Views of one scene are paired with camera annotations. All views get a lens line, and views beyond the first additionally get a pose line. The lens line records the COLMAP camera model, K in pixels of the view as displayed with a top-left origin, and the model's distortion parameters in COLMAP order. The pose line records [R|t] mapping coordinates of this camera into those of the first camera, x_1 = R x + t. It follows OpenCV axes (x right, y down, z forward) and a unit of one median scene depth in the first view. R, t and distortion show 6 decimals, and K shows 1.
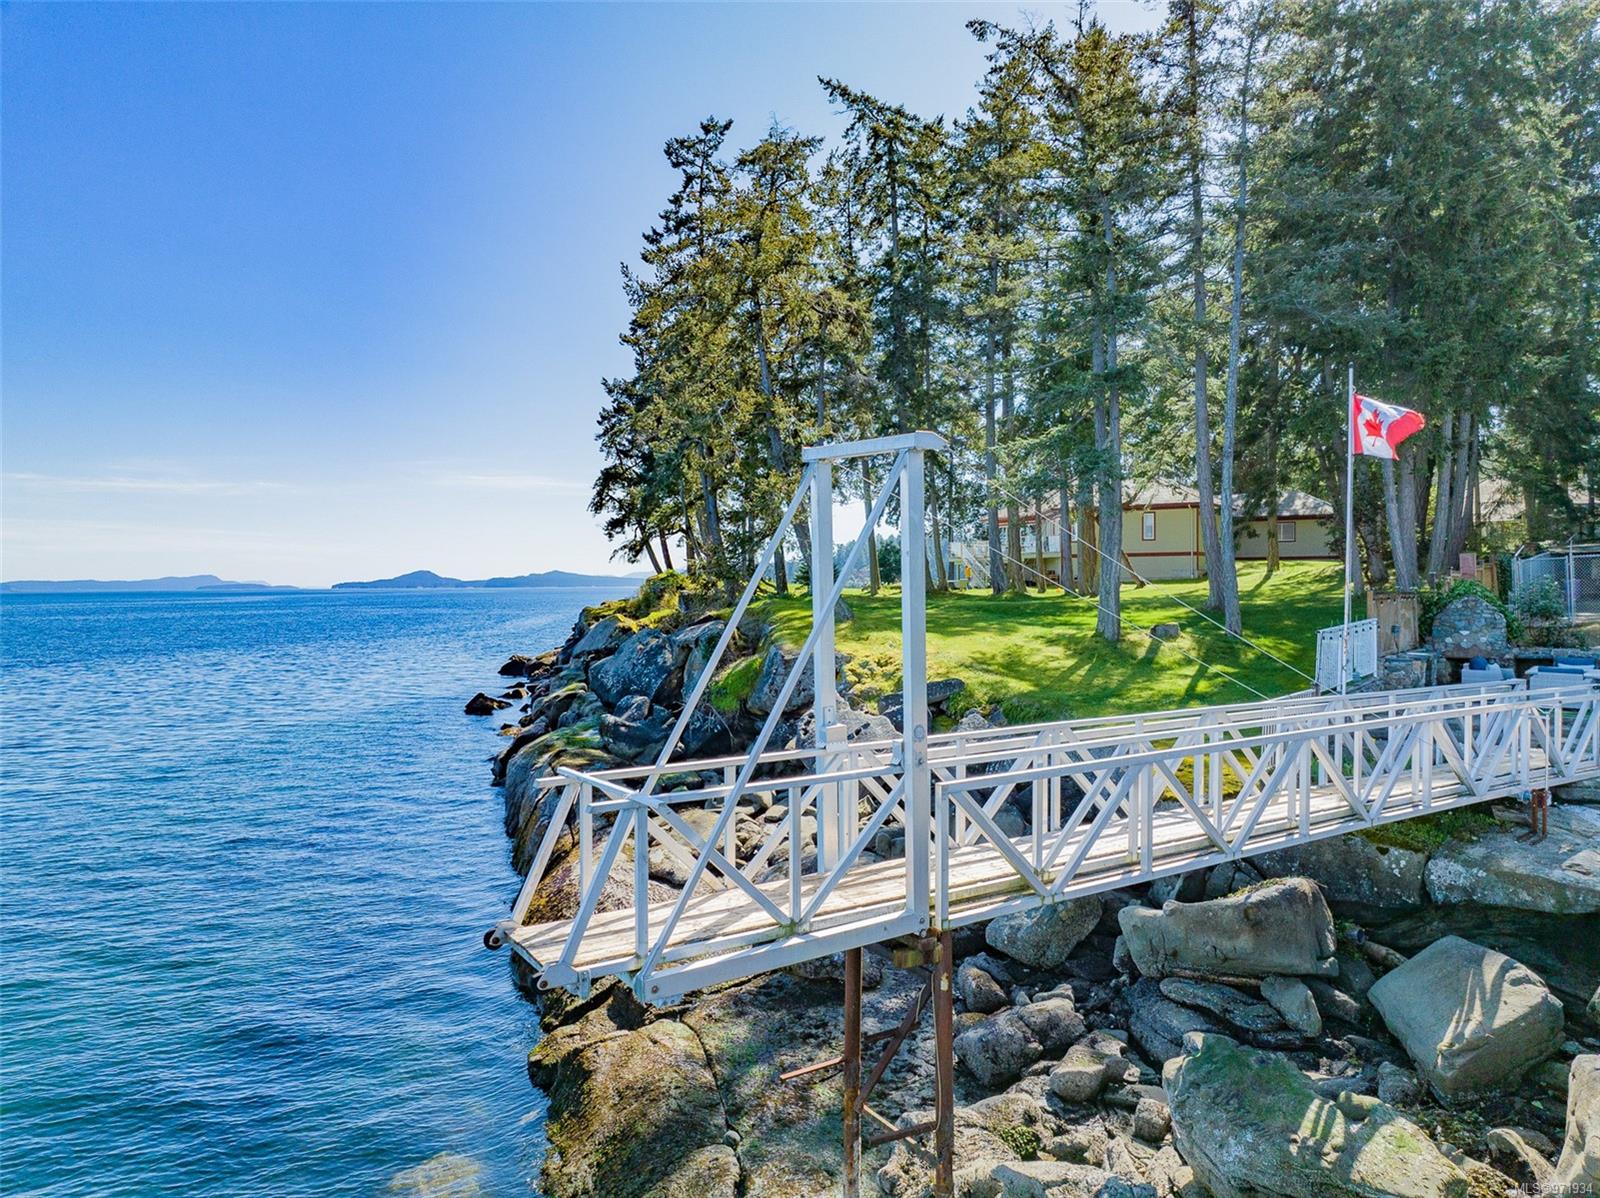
lens RADIAL K [[1159.6, 0, 800.0], [0, 1159.6, 599.0], [0, 0, 1]] dist [-0.051558, 0.000960]
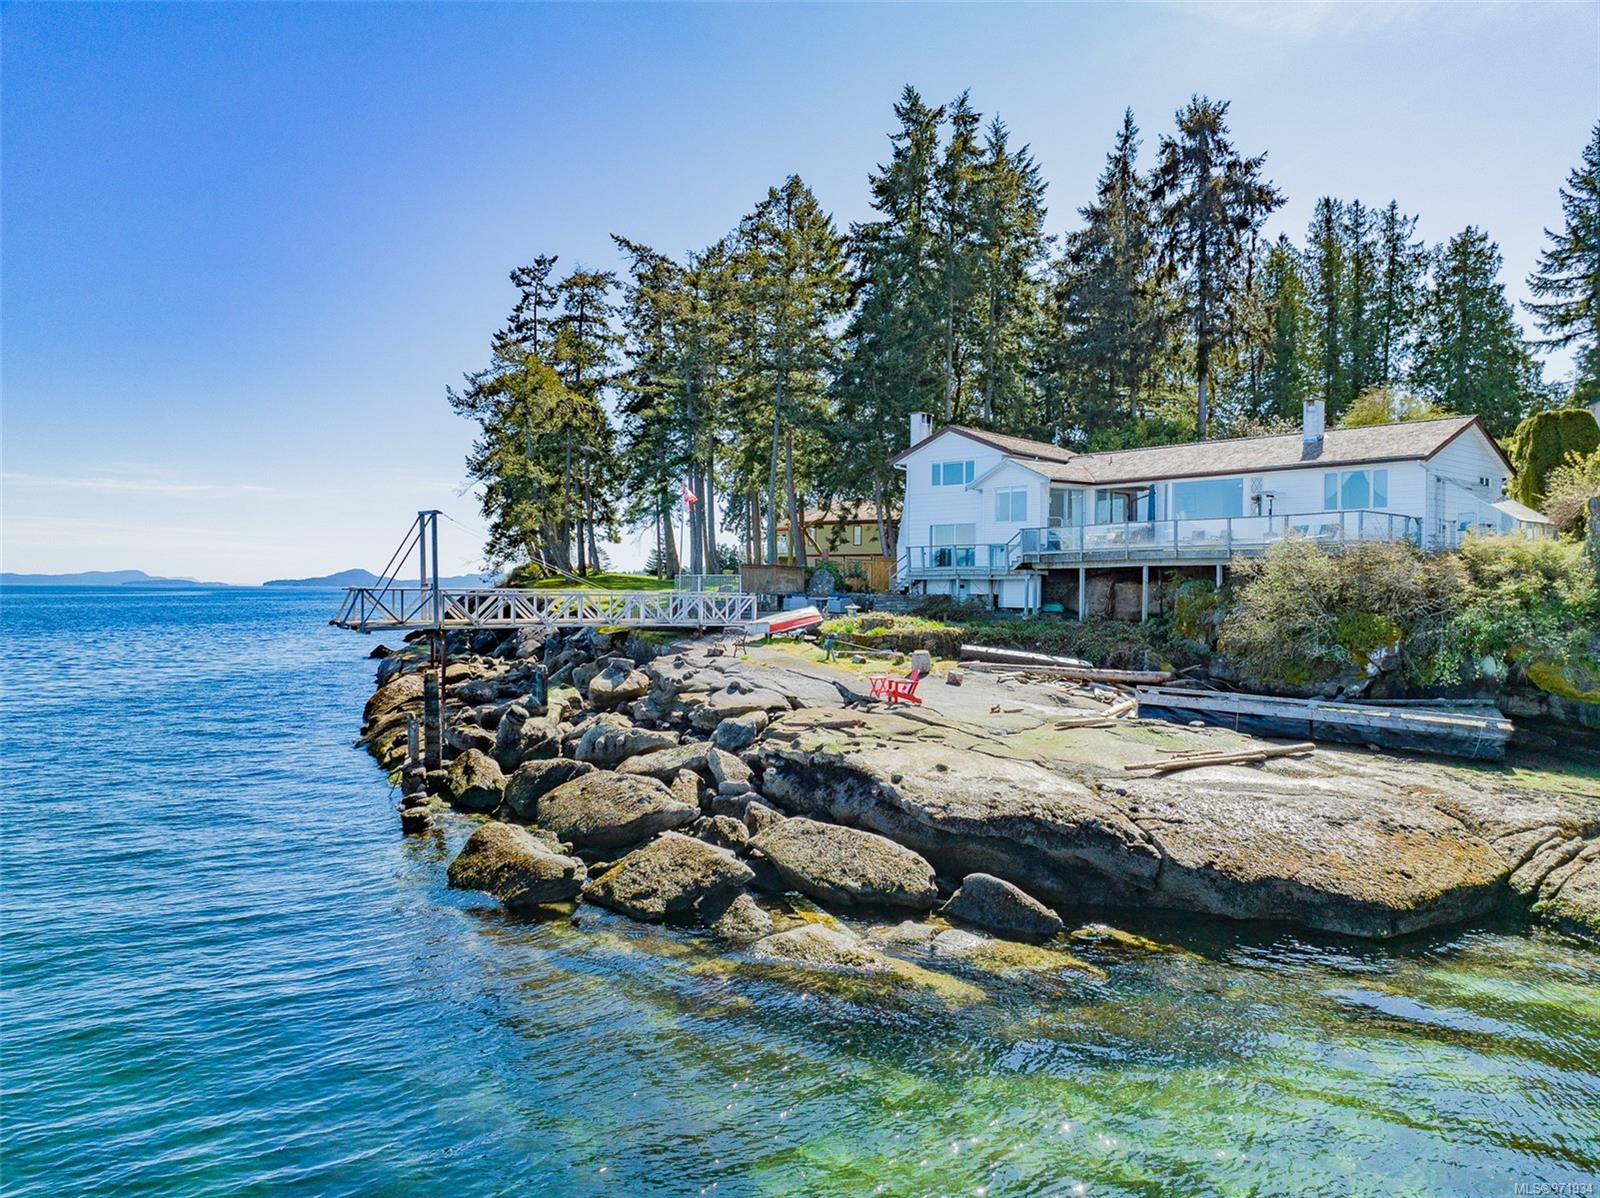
lens RADIAL K [[1146.2, 0, 806.9], [0, 1146.2, 591.0], [0, 0, 1]] dist [-0.036520, 0.004046]
pose [[0.998118, 0.014268, 0.059648, 0.181425], [-0.013618, 0.999843, -0.011296, 0.026999], [-0.059800, 0.010462, 0.998156, -0.483556]]
